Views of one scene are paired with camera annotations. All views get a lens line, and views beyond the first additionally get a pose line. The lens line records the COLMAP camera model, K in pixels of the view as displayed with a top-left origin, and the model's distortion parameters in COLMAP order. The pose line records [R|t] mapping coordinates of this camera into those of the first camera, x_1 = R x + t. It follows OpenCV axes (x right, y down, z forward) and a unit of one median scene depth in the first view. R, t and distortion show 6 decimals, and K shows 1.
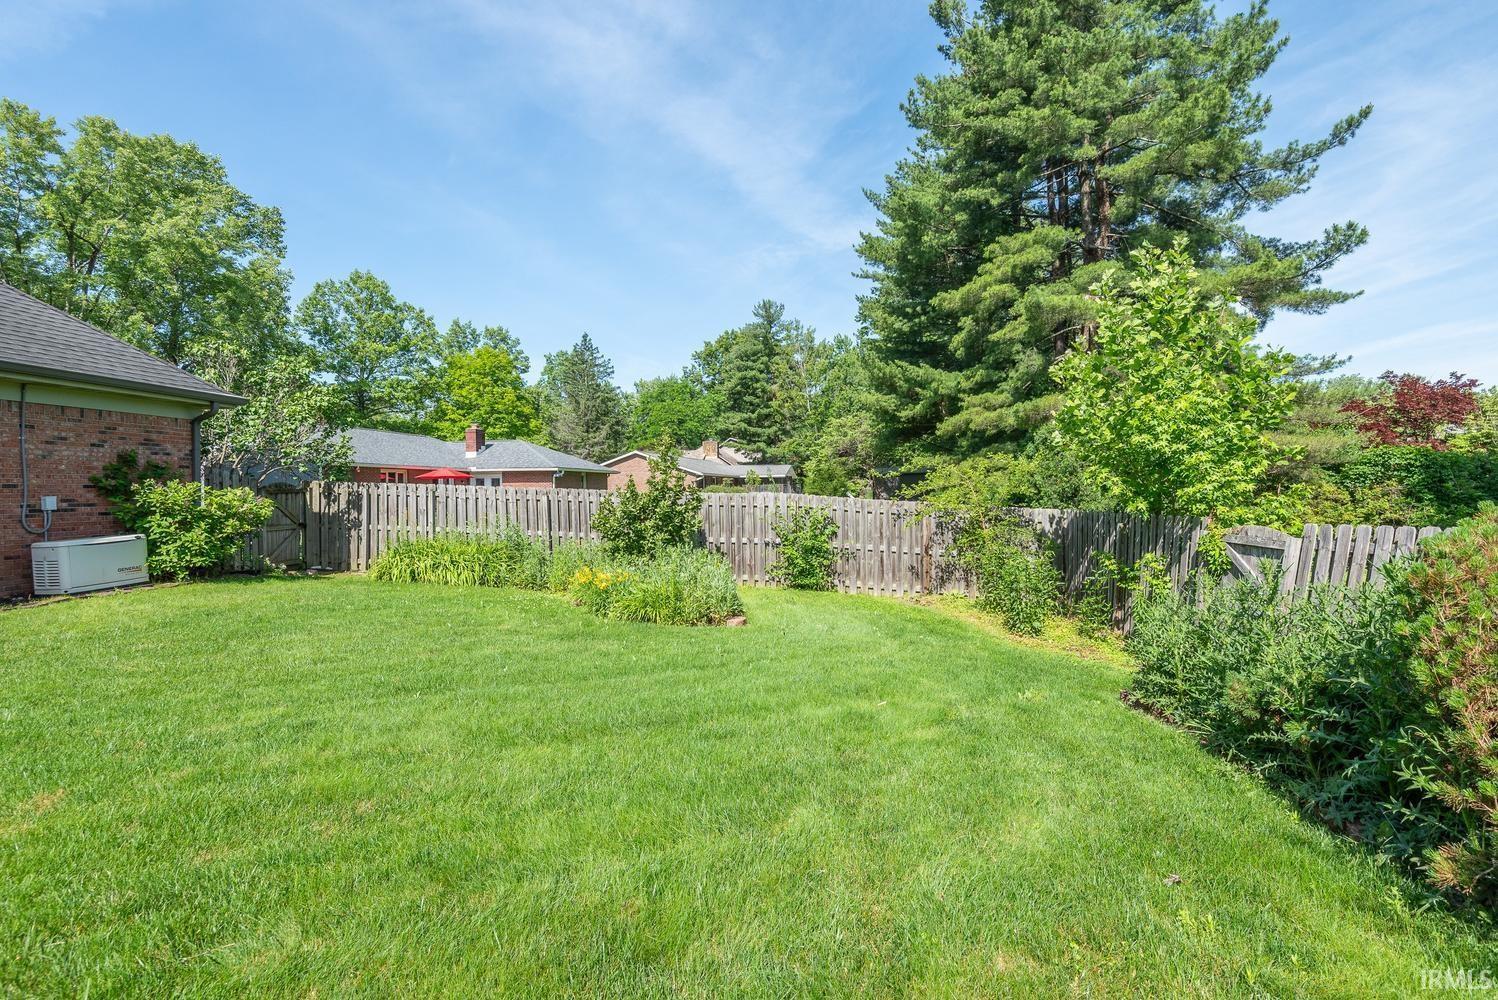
lens RADIAL K [[730.2, 0, 748.6], [0, 730.2, 503.8], [0, 0, 1]] dist [0.006350, -0.007575]
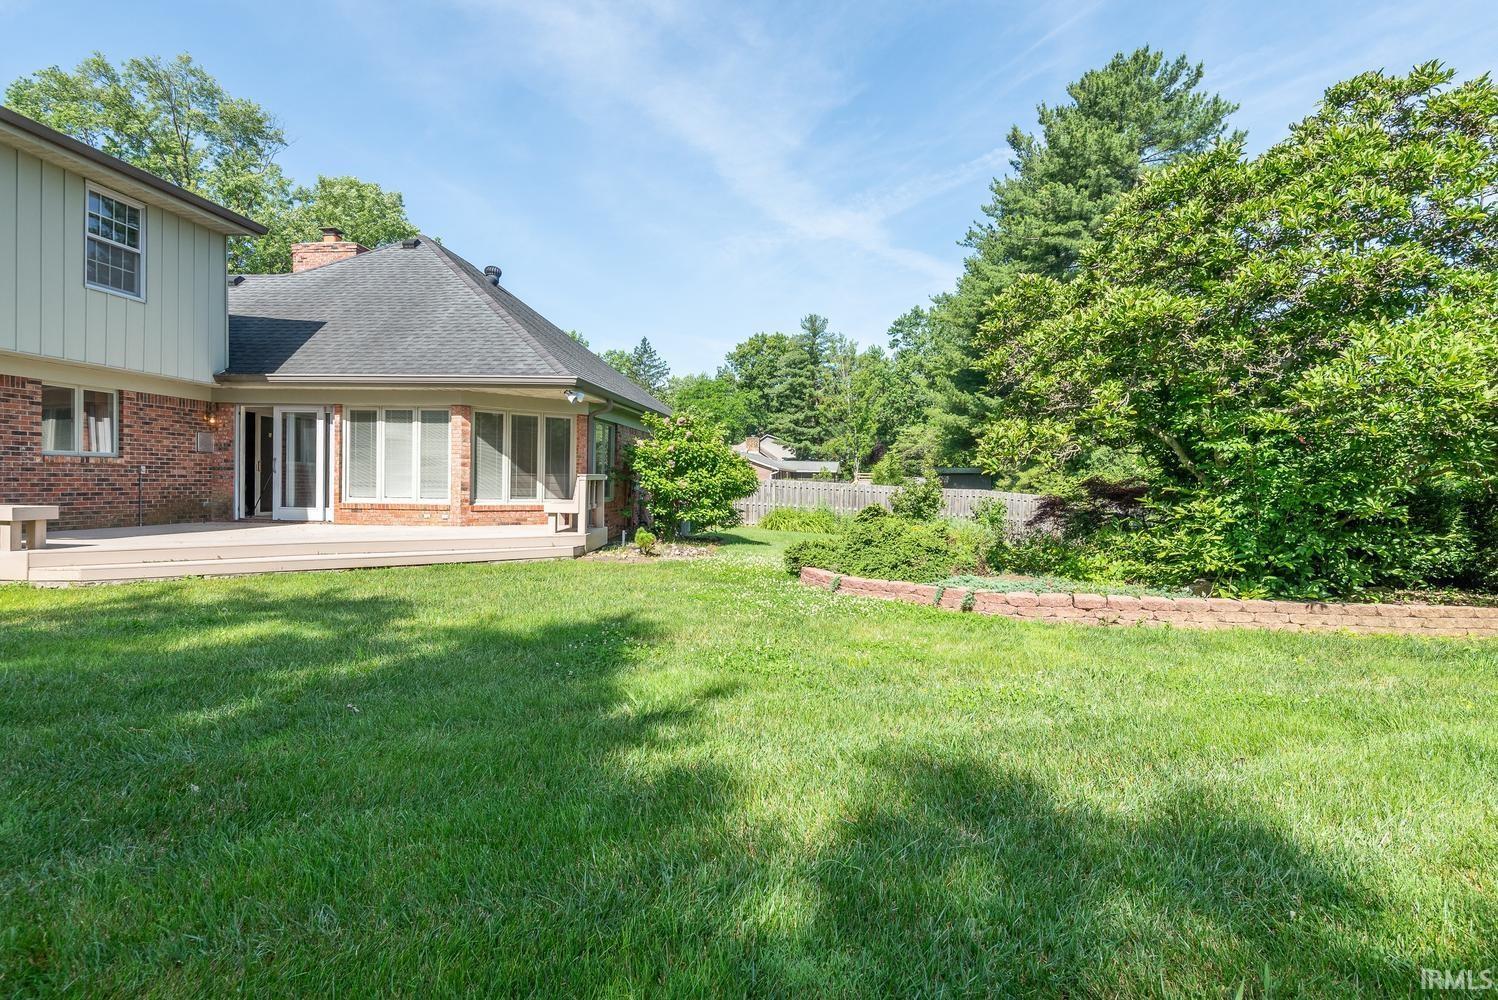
lens RADIAL K [[730.2, 0, 762.6], [0, 730.2, 493.4], [0, 0, 1]] dist [0.006350, -0.007575]
pose [[0.999167, 0.025868, 0.031560, -0.437943], [-0.025770, 0.999662, -0.003497, 0.013038], [-0.031640, 0.002681, 0.999496, -0.653567]]
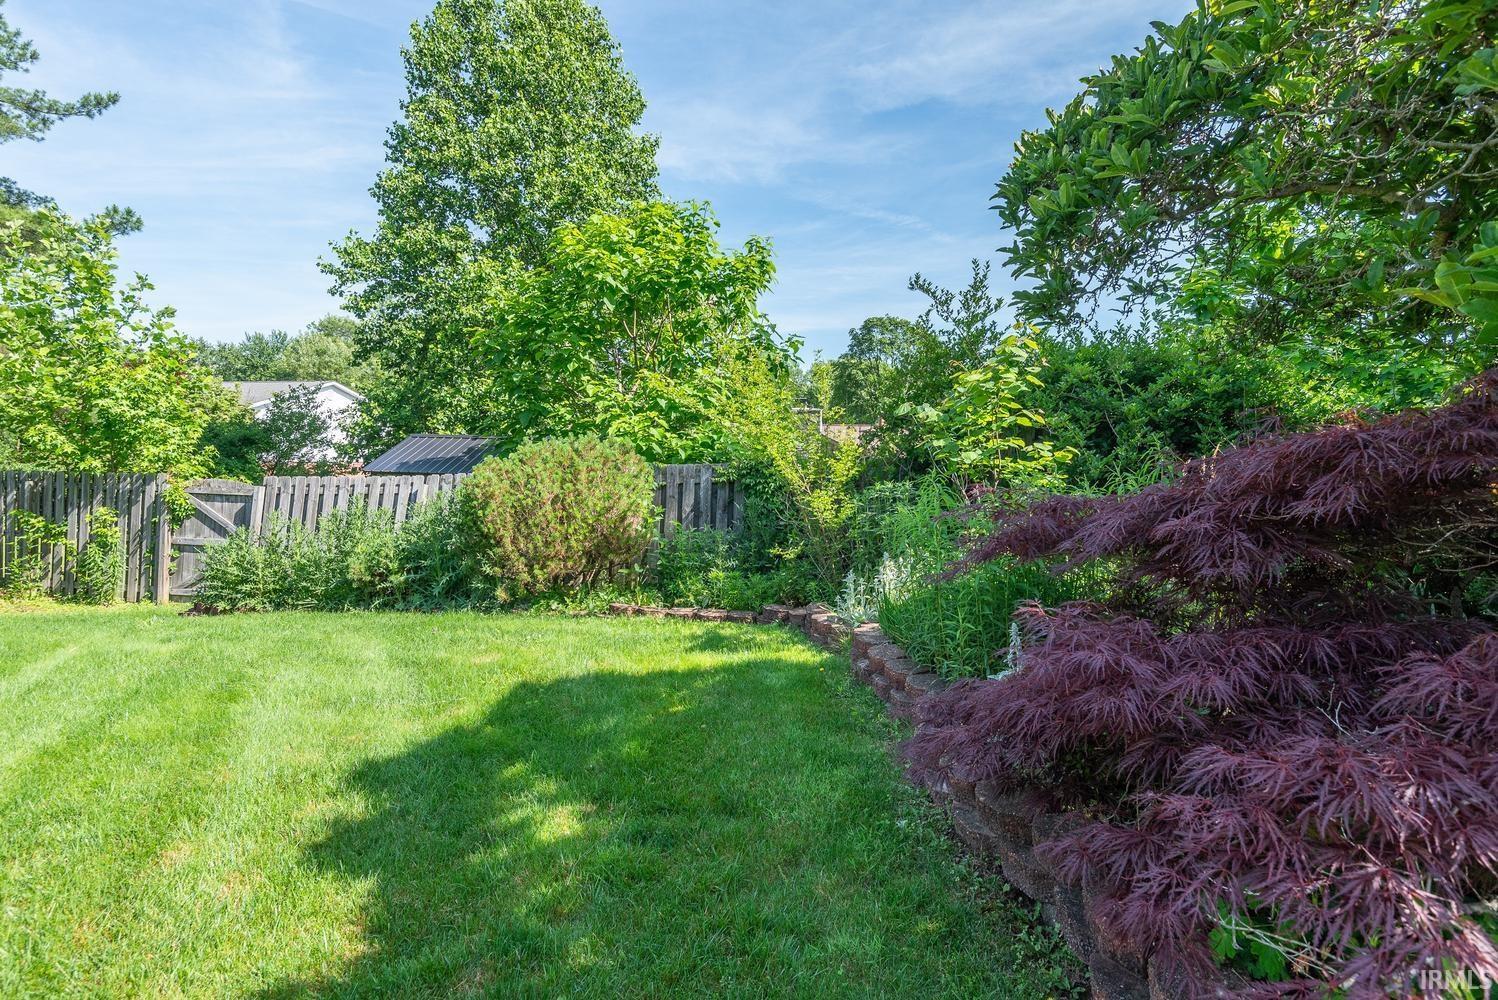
lens RADIAL K [[730.2, 0, 750.0], [0, 730.2, 497.0], [0, 0, 1]] dist [0.006350, -0.007575]
pose [[0.061472, -0.047960, 0.996956, -0.263832], [-0.004393, 0.998822, 0.048321, -0.002676], [-0.998099, -0.007350, 0.061189, -0.019367]]
